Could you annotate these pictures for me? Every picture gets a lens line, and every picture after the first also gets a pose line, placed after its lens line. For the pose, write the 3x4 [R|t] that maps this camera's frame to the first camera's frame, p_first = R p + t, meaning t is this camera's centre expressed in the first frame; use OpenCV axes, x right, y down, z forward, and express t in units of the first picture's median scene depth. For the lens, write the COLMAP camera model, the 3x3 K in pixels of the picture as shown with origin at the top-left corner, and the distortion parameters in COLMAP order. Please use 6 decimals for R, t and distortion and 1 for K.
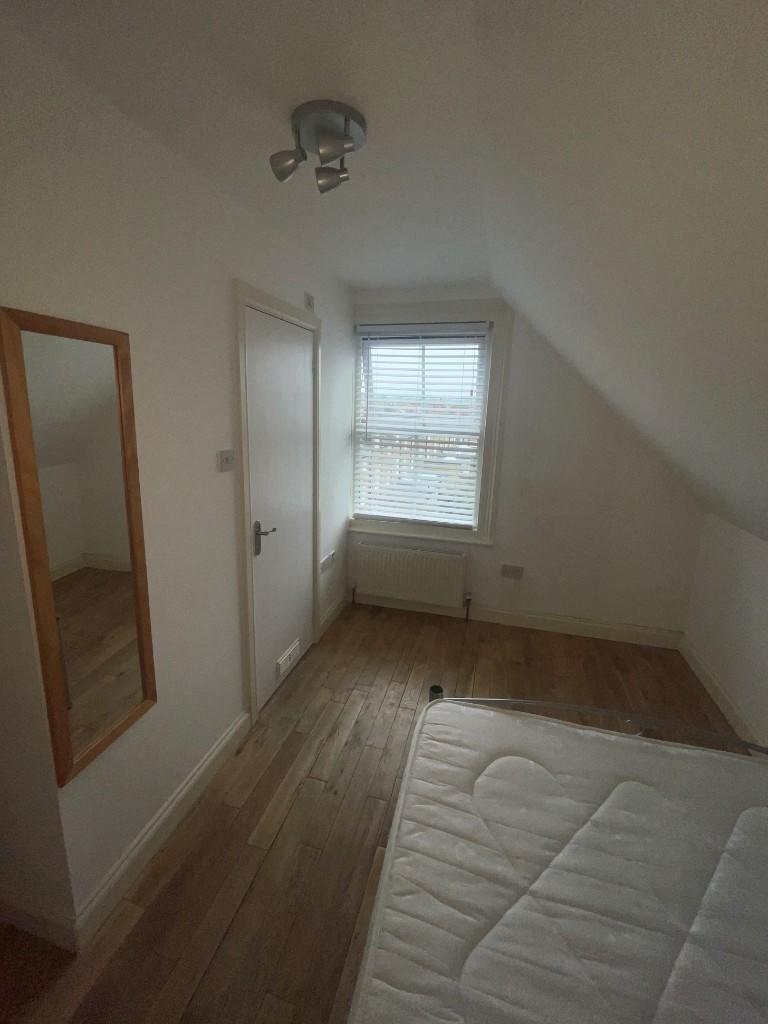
lens RADIAL K [[428.2, 0, 380.9], [0, 428.2, 491.6], [0, 0, 1]] dist [-0.002502, -0.000499]
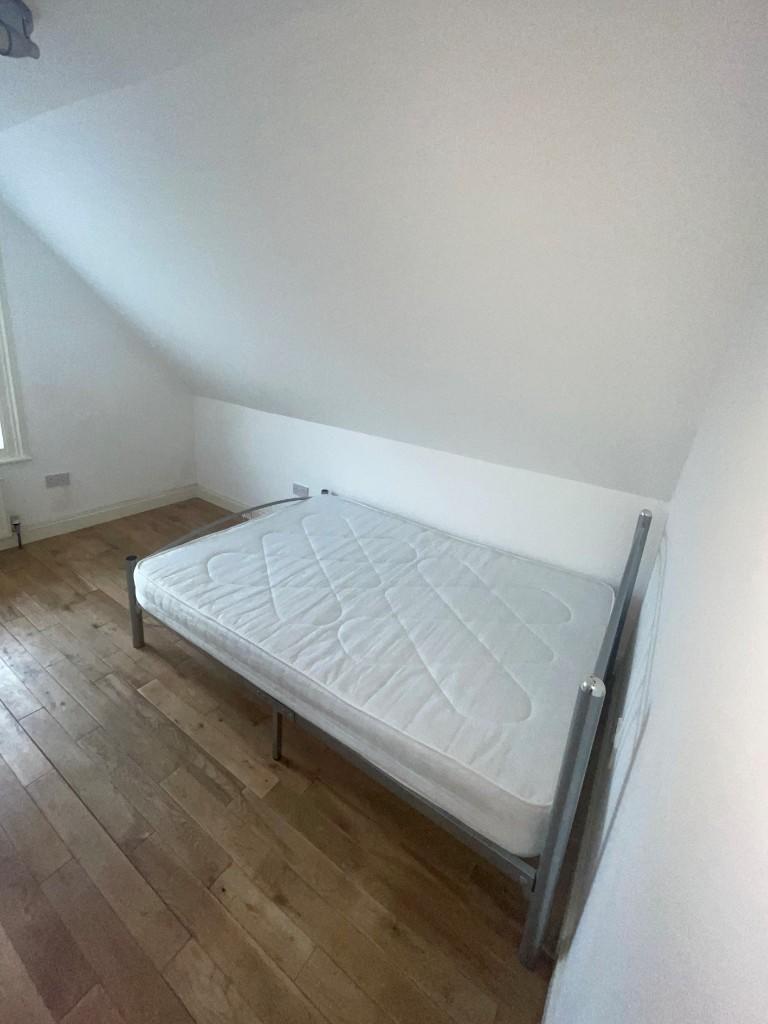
lens RADIAL K [[428.2, 0, 380.9], [0, 428.2, 491.6], [0, 0, 1]] dist [-0.002502, -0.000499]
pose [[0.293311, -0.308793, 0.904774, -0.749629], [0.105631, 0.951072, 0.290351, 0.003596], [-0.950164, 0.010409, 0.311578, -0.059439]]
